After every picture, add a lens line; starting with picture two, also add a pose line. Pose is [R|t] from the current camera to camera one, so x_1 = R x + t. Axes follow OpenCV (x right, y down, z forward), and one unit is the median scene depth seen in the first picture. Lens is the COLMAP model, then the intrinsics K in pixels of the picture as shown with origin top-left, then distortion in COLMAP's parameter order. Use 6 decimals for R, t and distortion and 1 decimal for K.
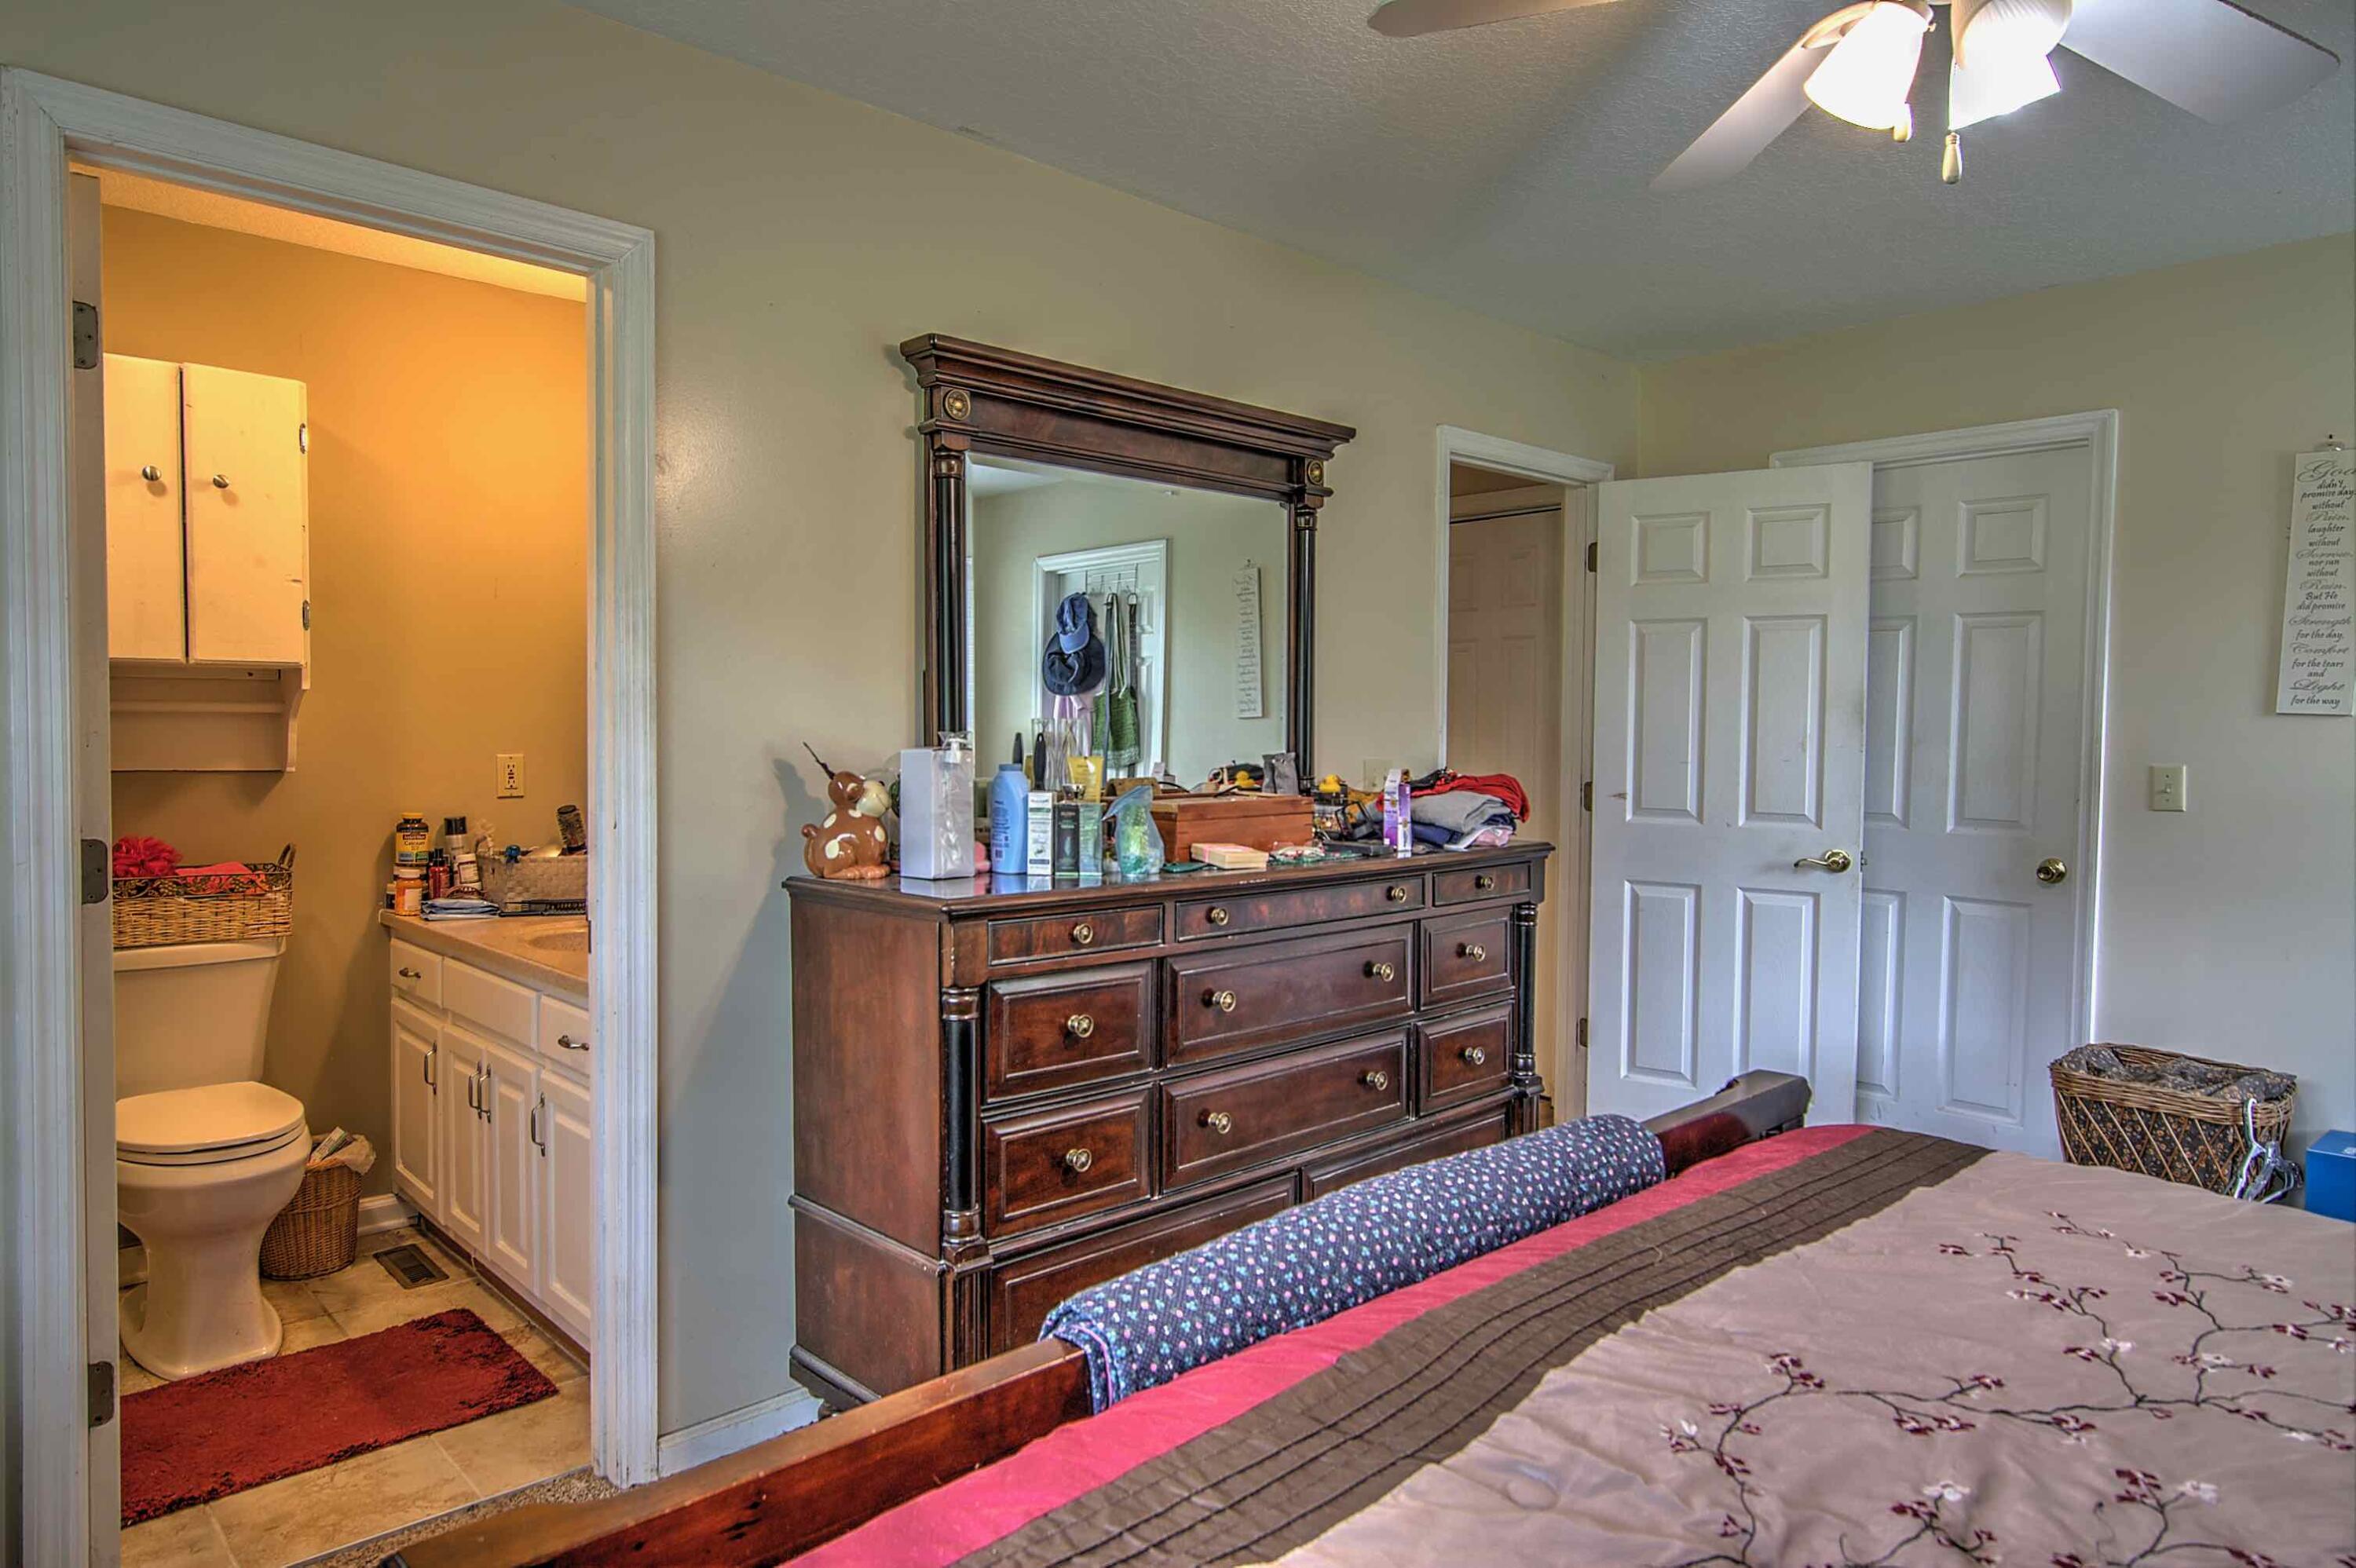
lens RADIAL K [[1431.6, 0, 1174.6], [0, 1431.6, 780.2], [0, 0, 1]] dist [0.002187, 0.000187]
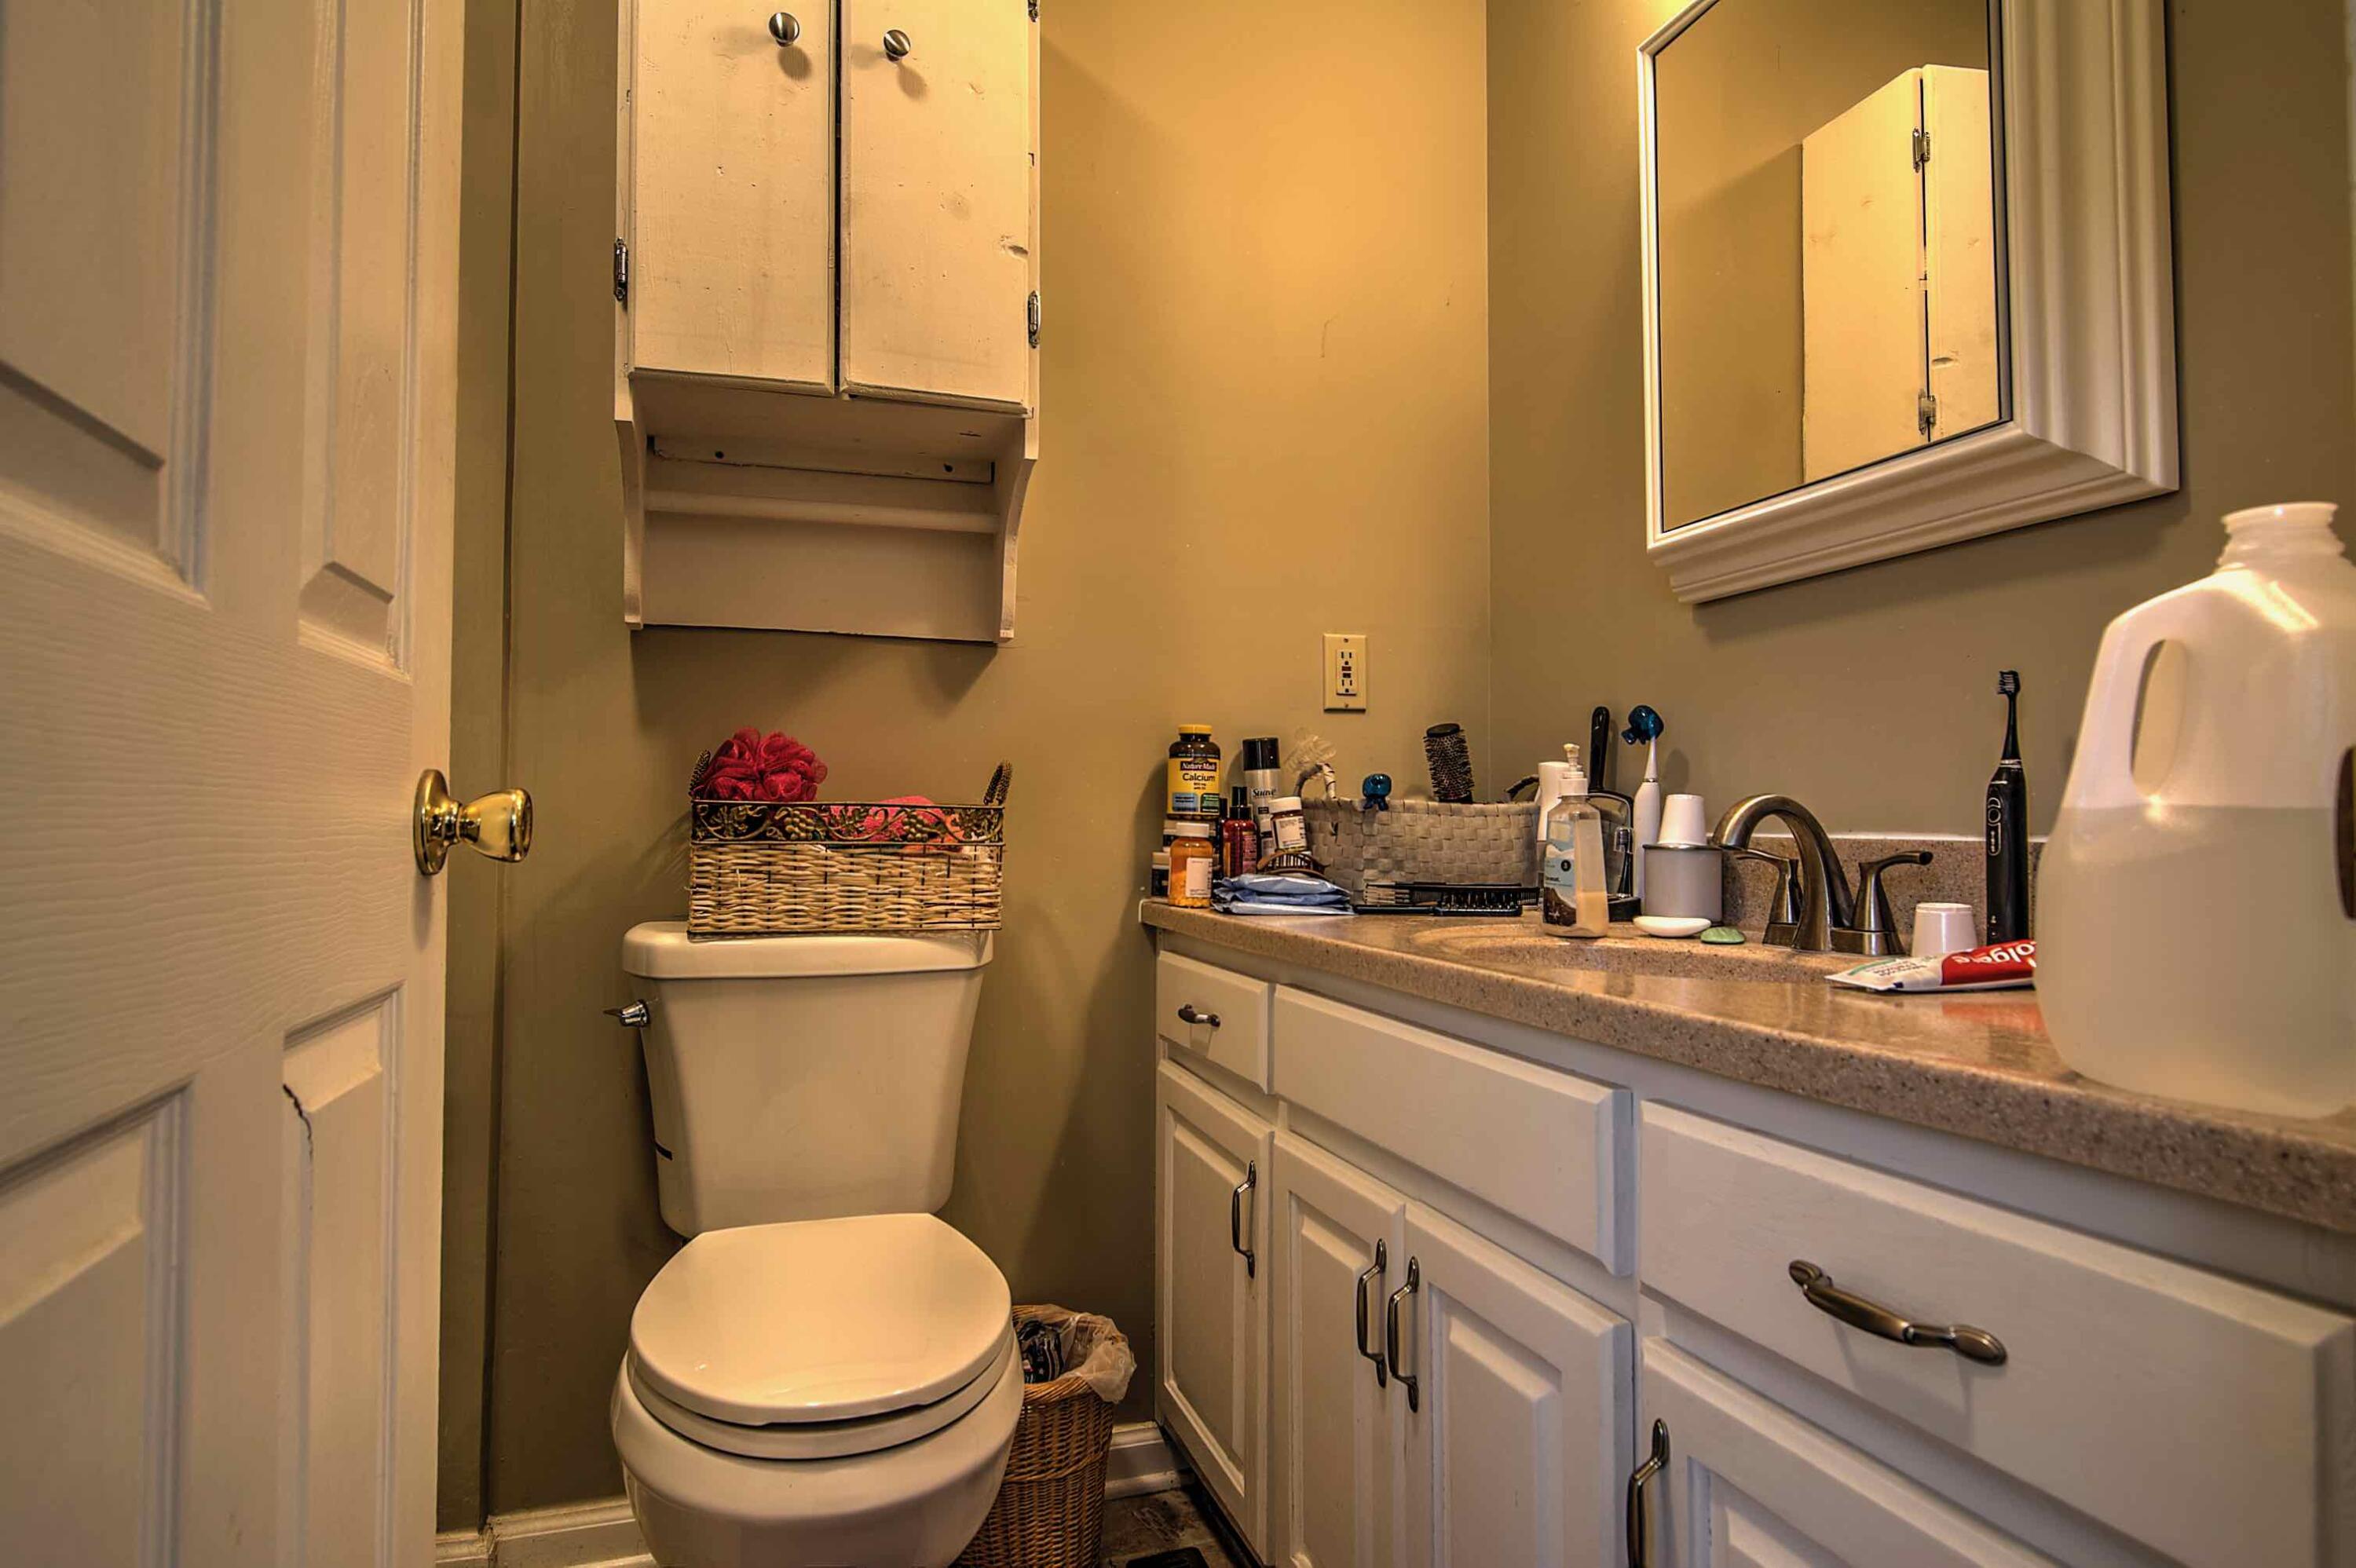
lens RADIAL K [[1312.7, 0, 1177.1], [0, 1312.7, 784.2], [0, 0, 1]] dist [0.004263, 0.000106]
pose [[0.904754, -0.021871, -0.425373, -0.332059], [-0.006422, 0.997867, -0.064966, 0.080885], [0.425887, 0.061510, 0.902683, 0.556066]]
